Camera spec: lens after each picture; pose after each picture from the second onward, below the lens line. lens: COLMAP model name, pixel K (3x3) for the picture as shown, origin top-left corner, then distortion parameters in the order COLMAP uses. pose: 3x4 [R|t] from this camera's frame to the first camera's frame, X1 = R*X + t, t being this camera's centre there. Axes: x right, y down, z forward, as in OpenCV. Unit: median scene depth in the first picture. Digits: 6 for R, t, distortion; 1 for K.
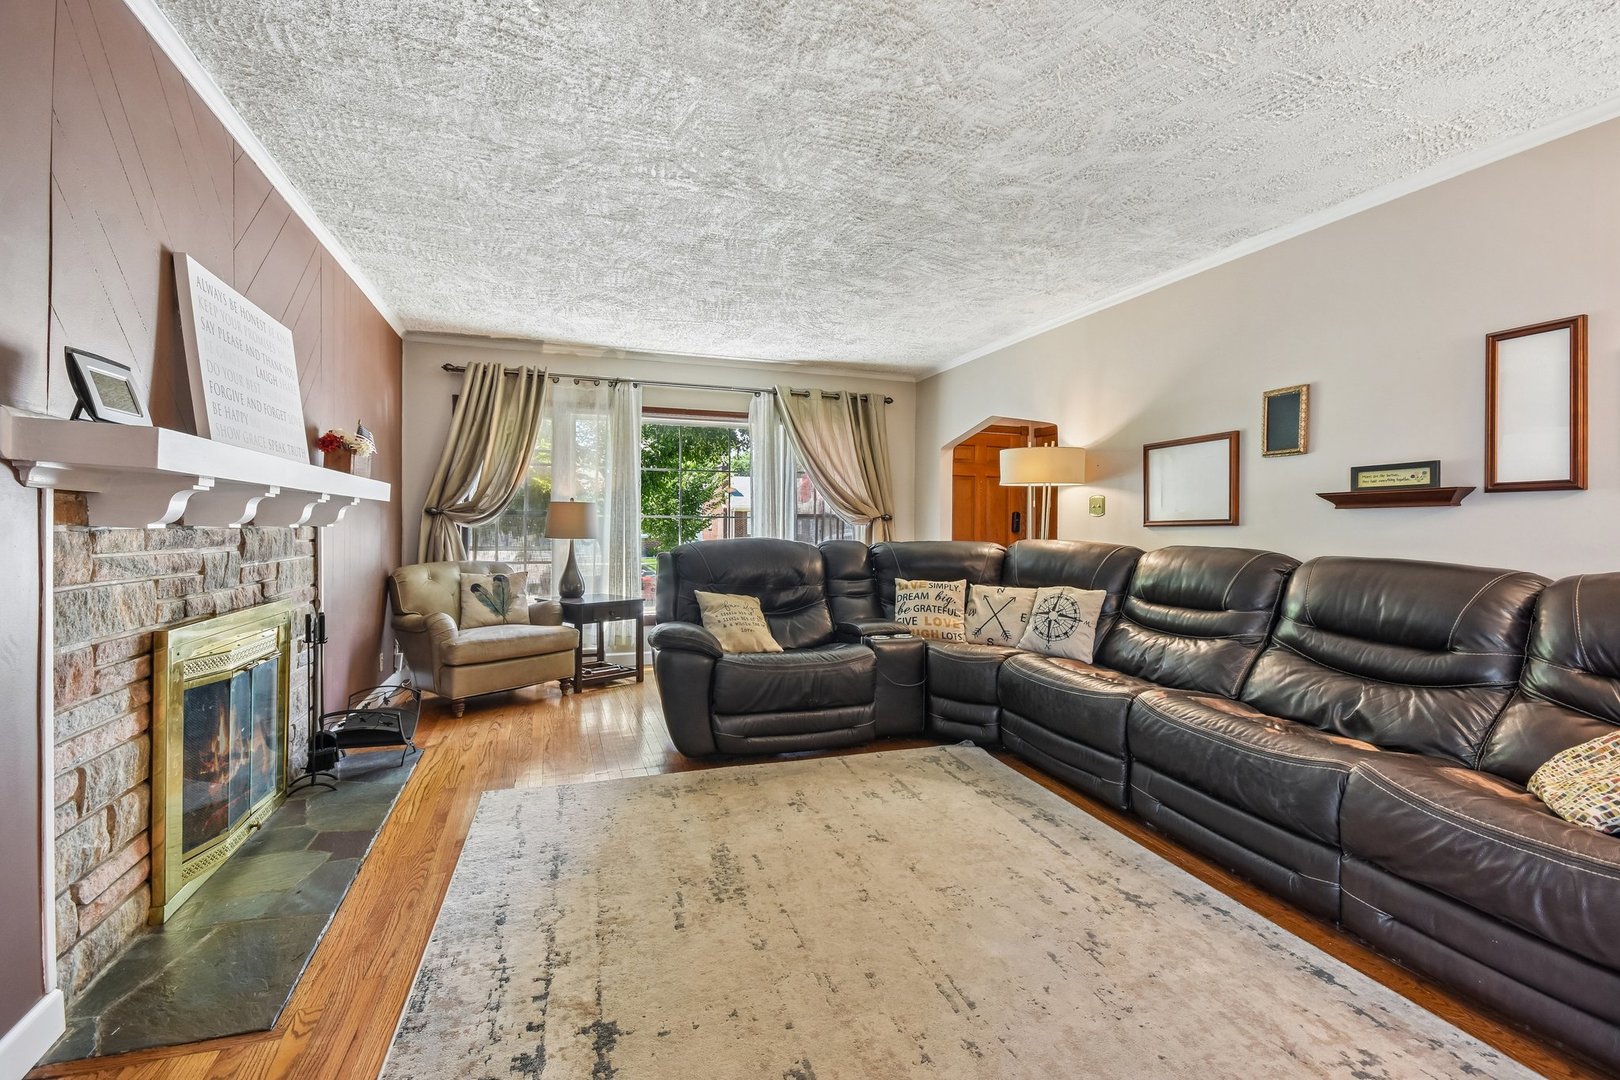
lens RADIAL K [[741.2, 0, 808.6], [0, 741.2, 528.3], [0, 0, 1]] dist [0.000105, -0.000876]
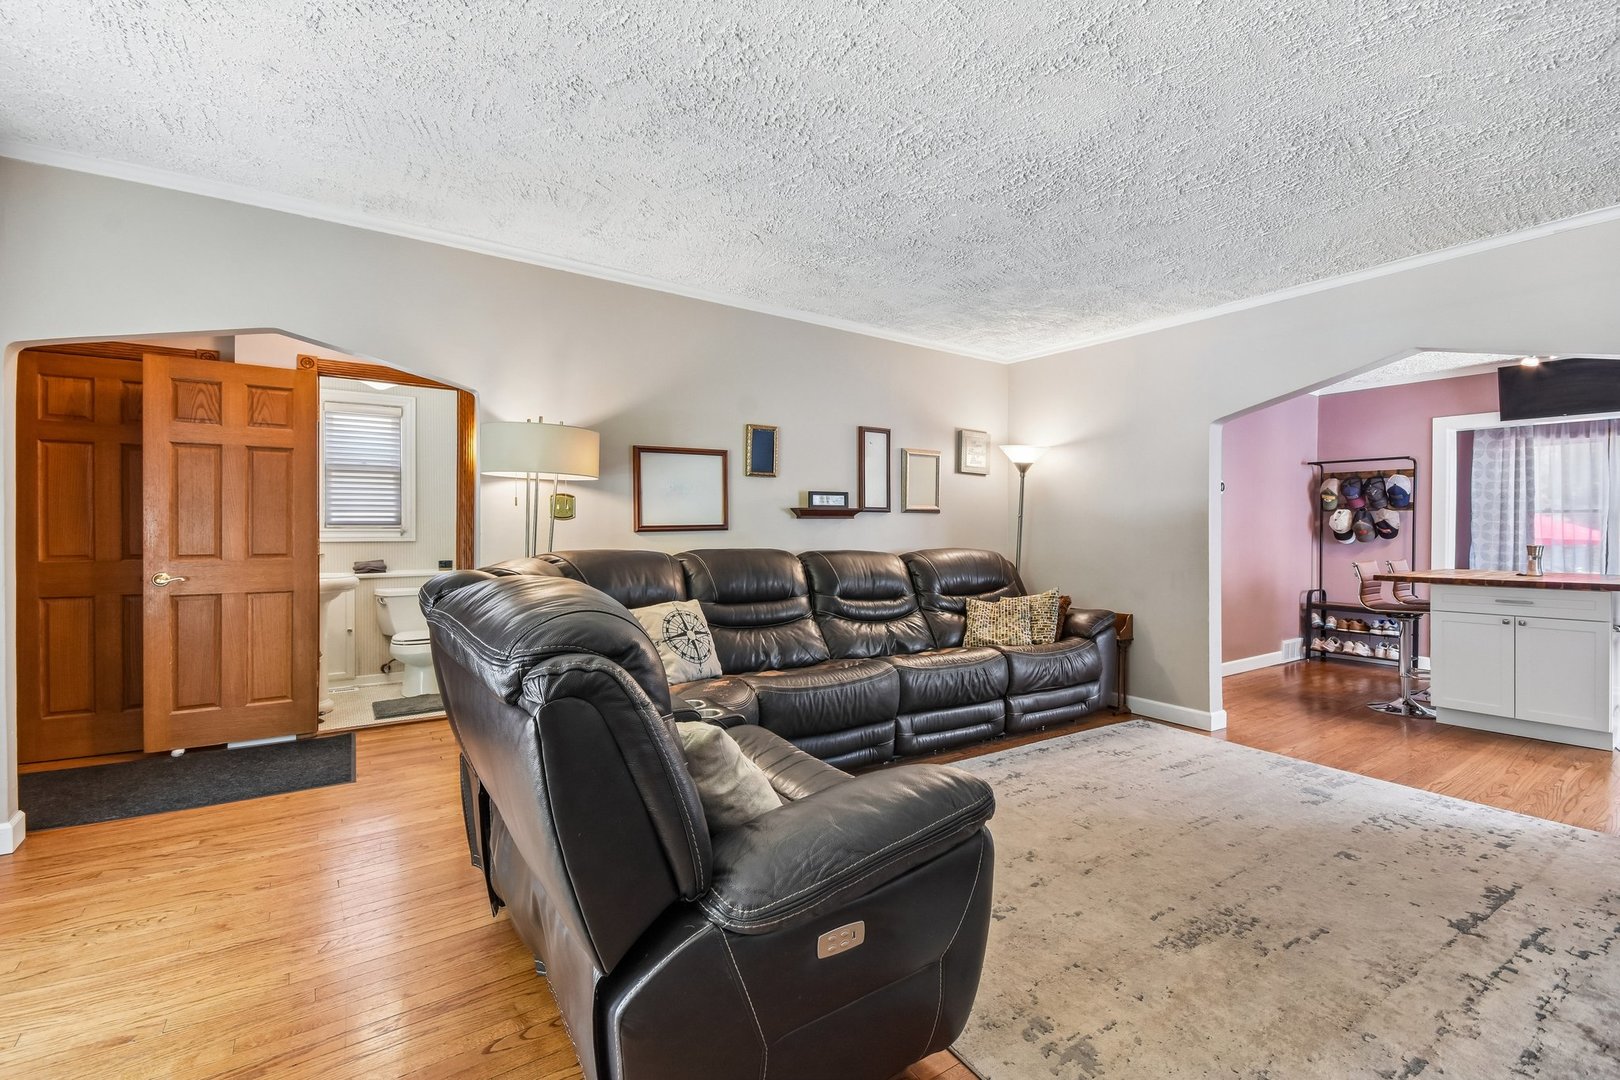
lens RADIAL K [[741.2, 0, 770.0], [0, 741.2, 530.0], [0, 0, 1]] dist [0.000105, -0.000876]
pose [[-0.277477, -0.013607, 0.960636, -0.786407], [-0.002154, 0.999906, 0.013541, -0.026319], [-0.960730, 0.001688, -0.277480, 1.689713]]
